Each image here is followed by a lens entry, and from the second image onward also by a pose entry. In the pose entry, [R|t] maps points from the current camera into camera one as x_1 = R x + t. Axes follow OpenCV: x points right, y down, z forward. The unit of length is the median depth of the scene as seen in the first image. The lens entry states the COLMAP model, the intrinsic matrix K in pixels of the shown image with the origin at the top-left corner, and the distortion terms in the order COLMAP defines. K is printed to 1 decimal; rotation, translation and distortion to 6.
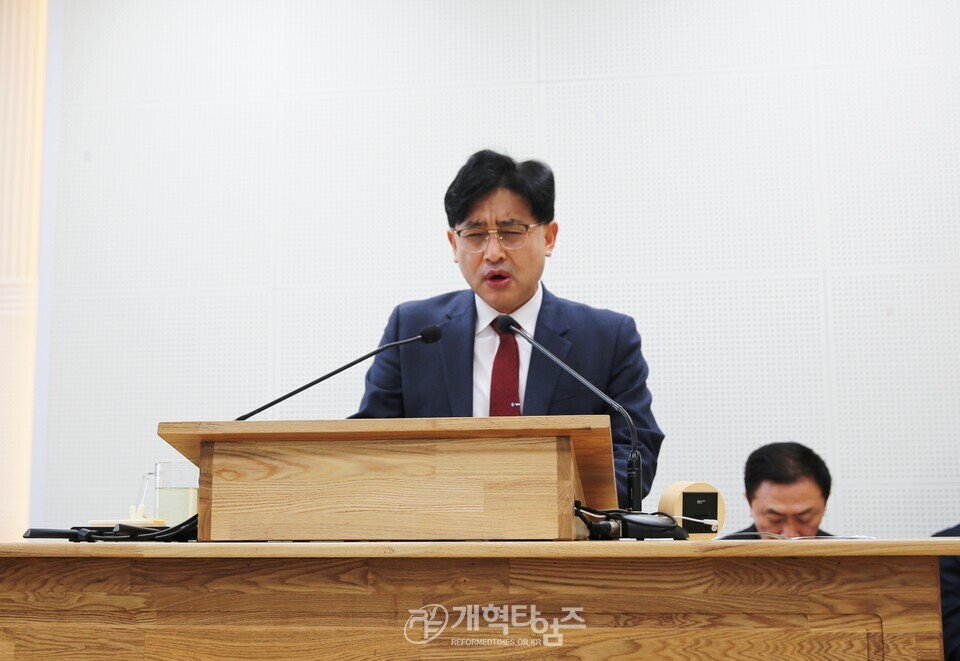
lens RADIAL K [[1128.5, 0, 485.4], [0, 1128.5, 342.0], [0, 0, 1]] dist [-0.009128, 0.014072]
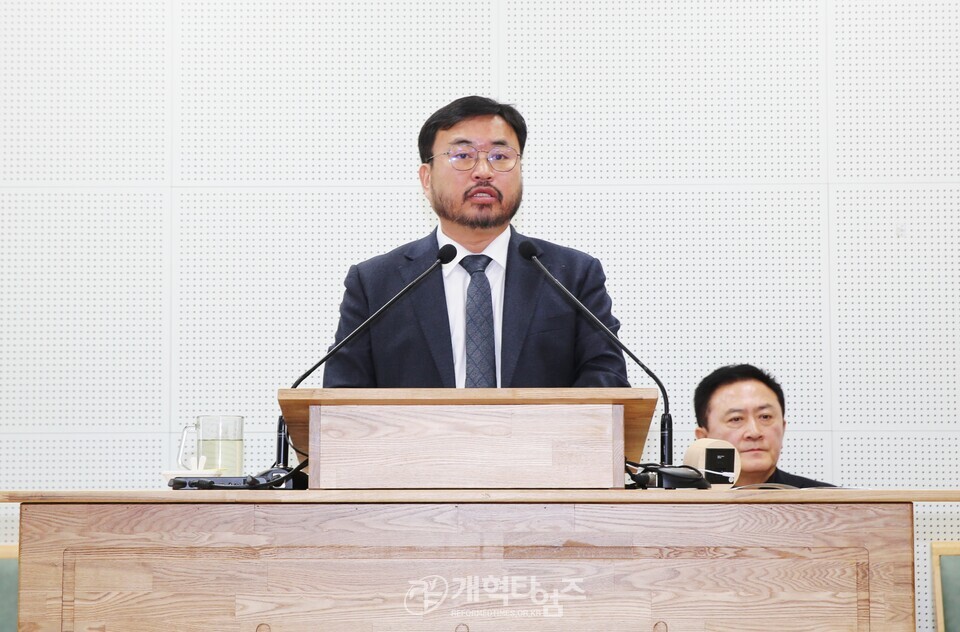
lens RADIAL K [[1922.8, 0, 480.0], [0, 1922.8, 316.0], [0, 0, 1]] dist [0.127398, -0.094400]
pose [[0.992558, 0.013530, 0.121021, -0.335535], [-0.023266, 0.996571, 0.079403, -0.174383], [-0.119532, -0.081628, 0.989469, -1.038054]]
